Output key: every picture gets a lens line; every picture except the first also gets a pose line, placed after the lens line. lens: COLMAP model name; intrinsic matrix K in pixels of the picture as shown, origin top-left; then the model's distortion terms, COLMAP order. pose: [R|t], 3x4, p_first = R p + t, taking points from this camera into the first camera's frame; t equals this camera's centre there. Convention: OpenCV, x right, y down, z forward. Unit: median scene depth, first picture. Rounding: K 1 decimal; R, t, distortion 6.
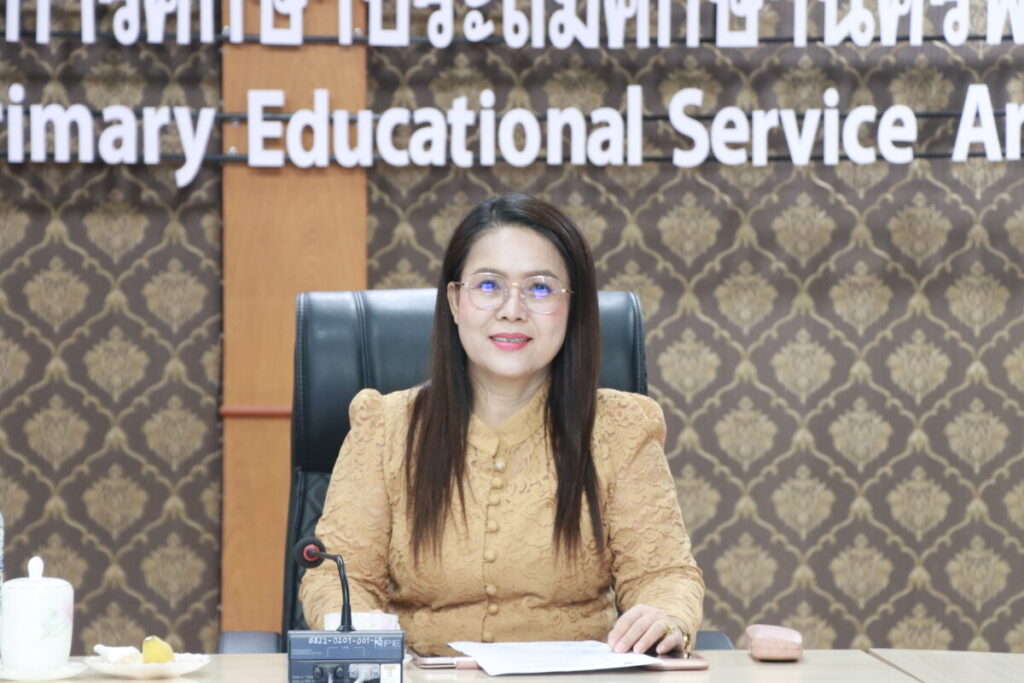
lens RADIAL K [[3713.0, 0, 510.8], [0, 3713.0, 341.6], [0, 0, 1]] dist [0.870578, 0.000000]
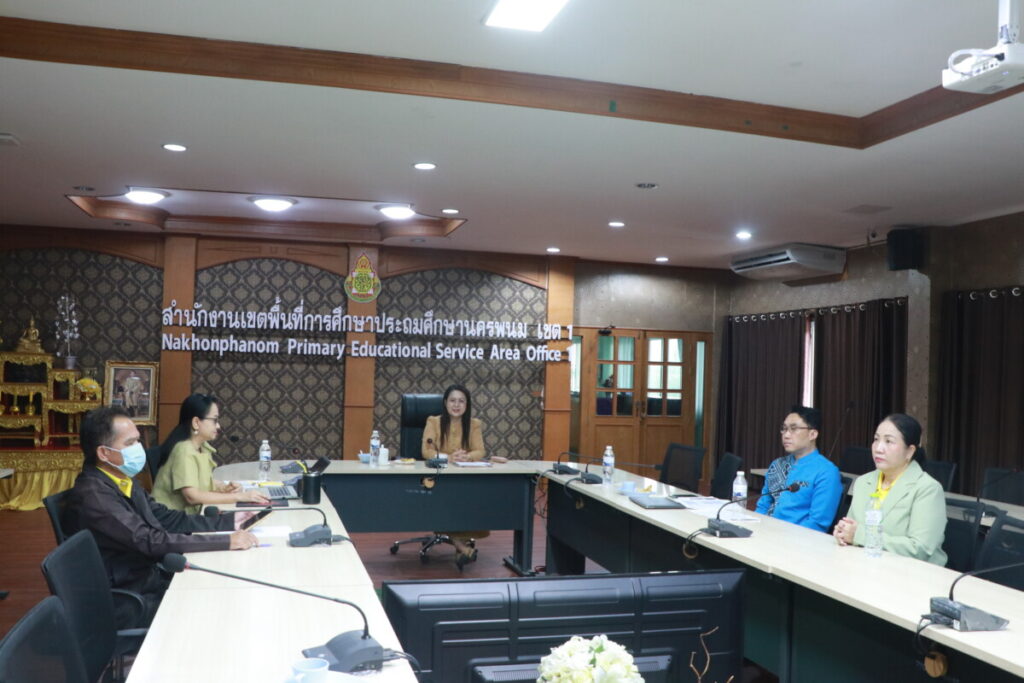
lens RADIAL K [[954.6, 0, 513.0], [0, 954.6, 343.3], [0, 0, 1]] dist [0.007017, 0.000000]
pose [[0.977870, 0.033658, 0.206488, -0.121552], [-0.028908, 0.999244, -0.025980, -0.036913], [-0.207207, 0.019436, 0.978104, -0.278209]]
